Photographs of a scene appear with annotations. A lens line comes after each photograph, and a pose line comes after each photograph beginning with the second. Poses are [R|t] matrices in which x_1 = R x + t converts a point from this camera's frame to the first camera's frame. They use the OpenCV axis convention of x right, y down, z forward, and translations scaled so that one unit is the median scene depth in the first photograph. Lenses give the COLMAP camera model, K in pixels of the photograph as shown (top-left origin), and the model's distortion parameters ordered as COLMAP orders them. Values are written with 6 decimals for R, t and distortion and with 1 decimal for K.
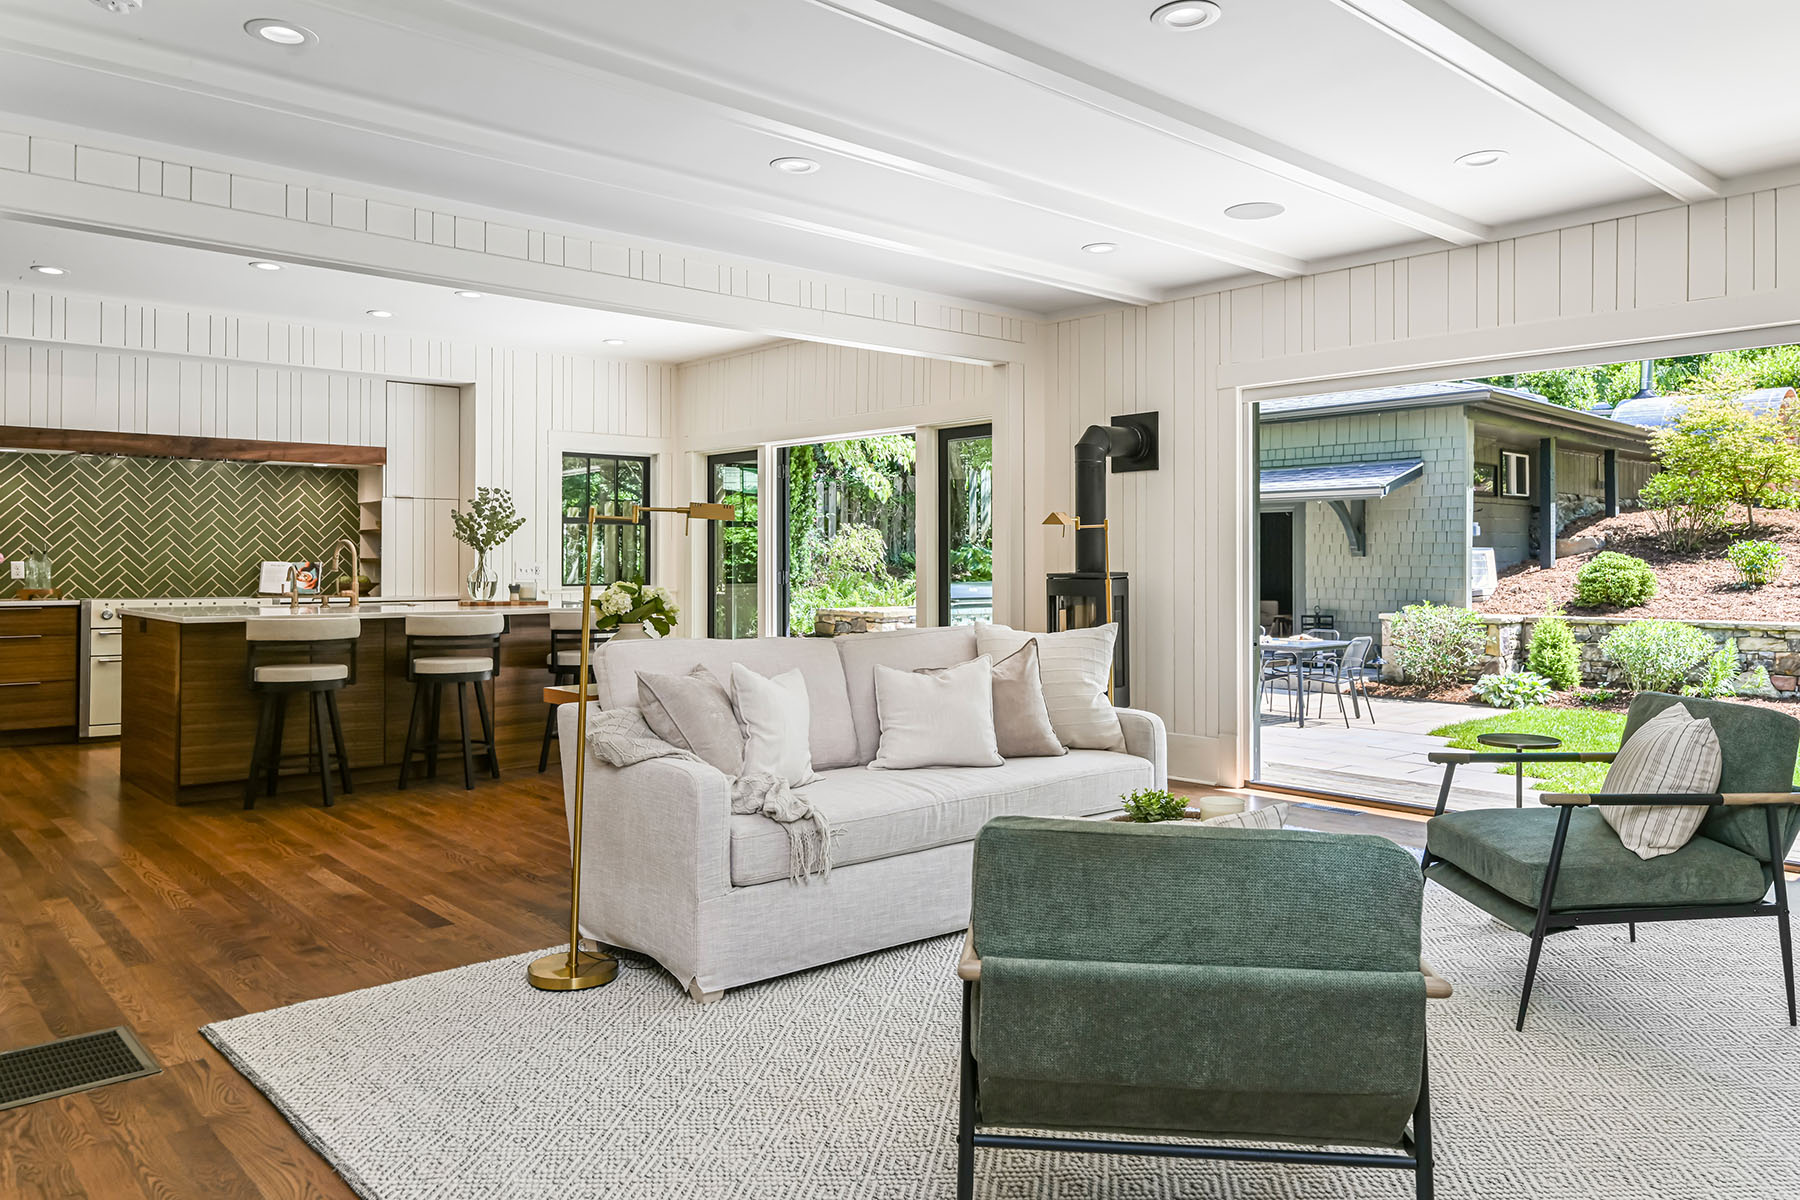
lens RADIAL K [[1231.8, 0, 904.3], [0, 1231.8, 562.3], [0, 0, 1]] dist [0.003150, 0.001378]
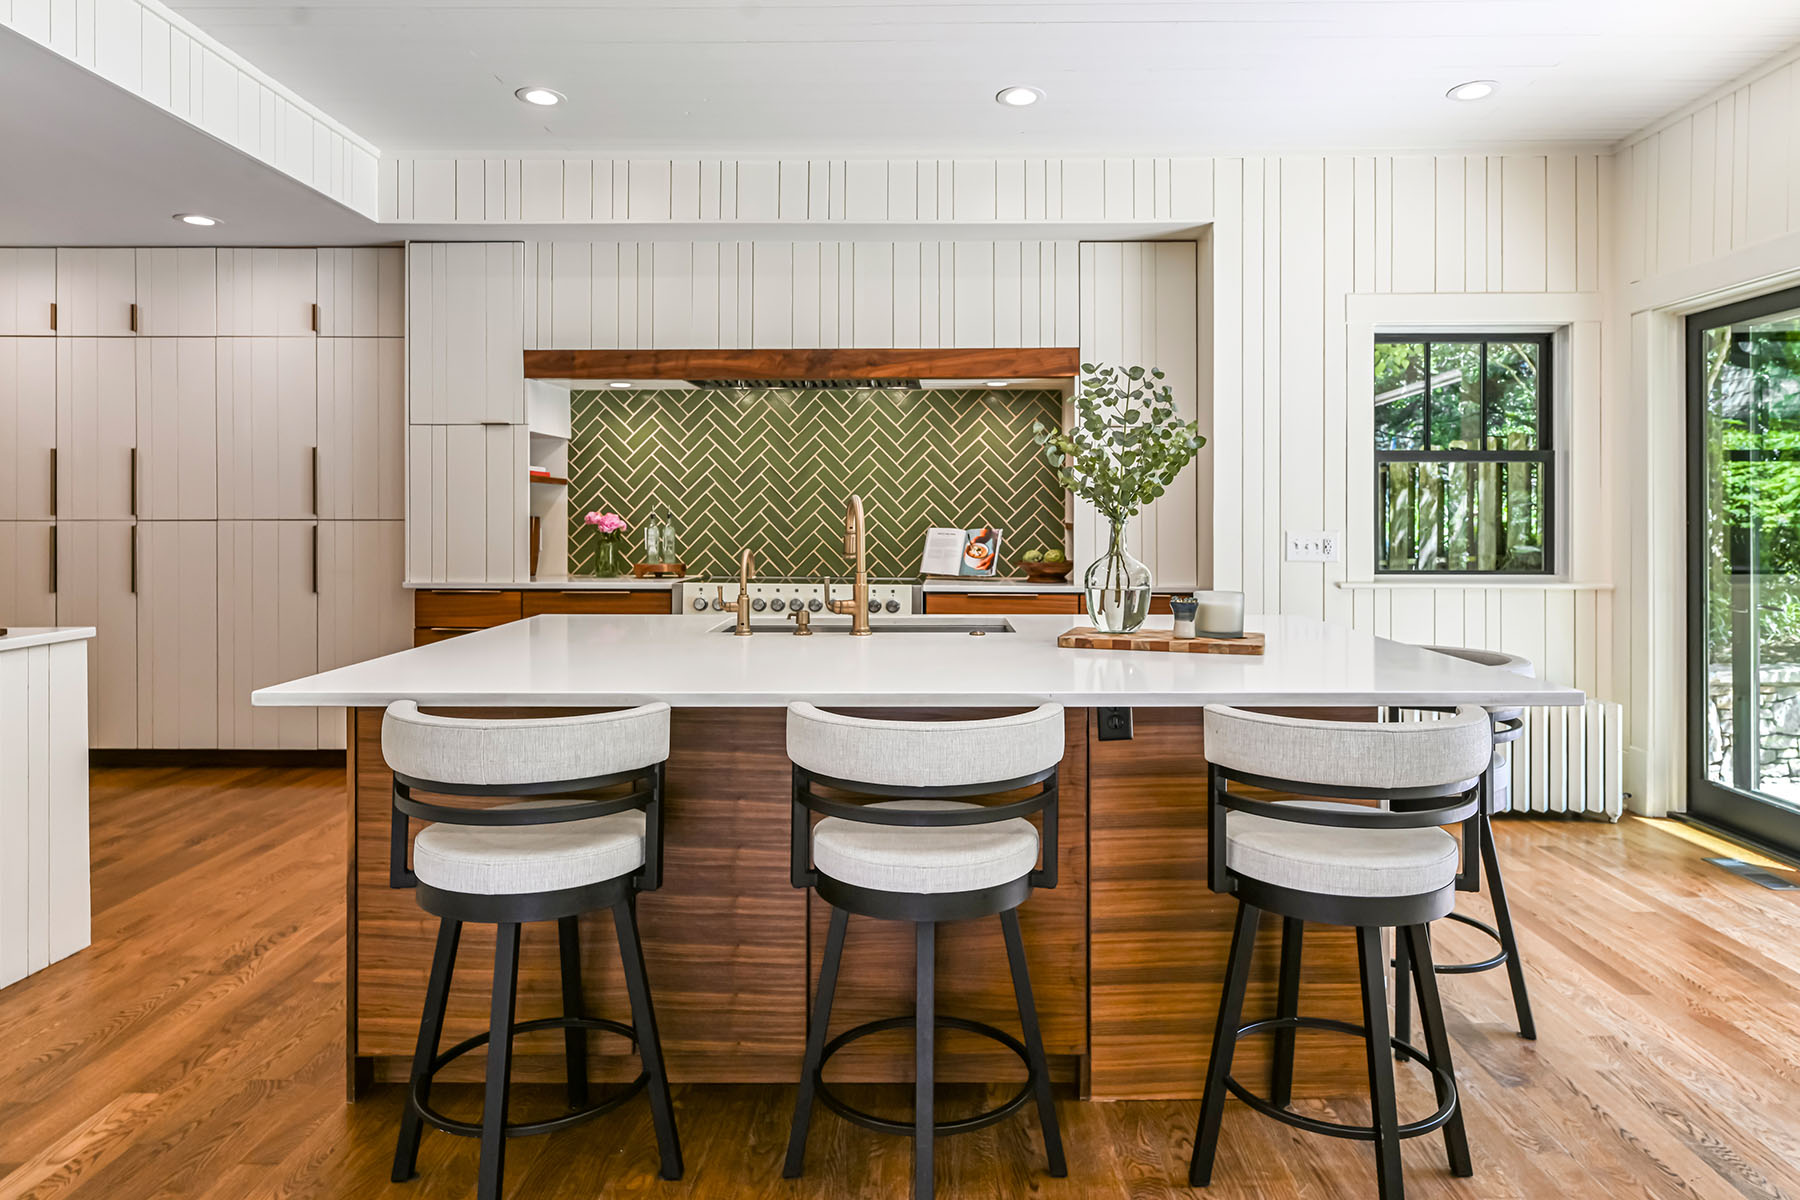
lens RADIAL K [[1142.6, 0, 906.3], [0, 1142.6, 519.0], [0, 0, 1]] dist [0.001956, 0.000145]
pose [[0.753762, 0.001932, -0.657144, -0.106062], [0.000149, 0.999995, 0.003112, -0.007875], [0.657147, -0.002443, 0.753758, 0.510390]]
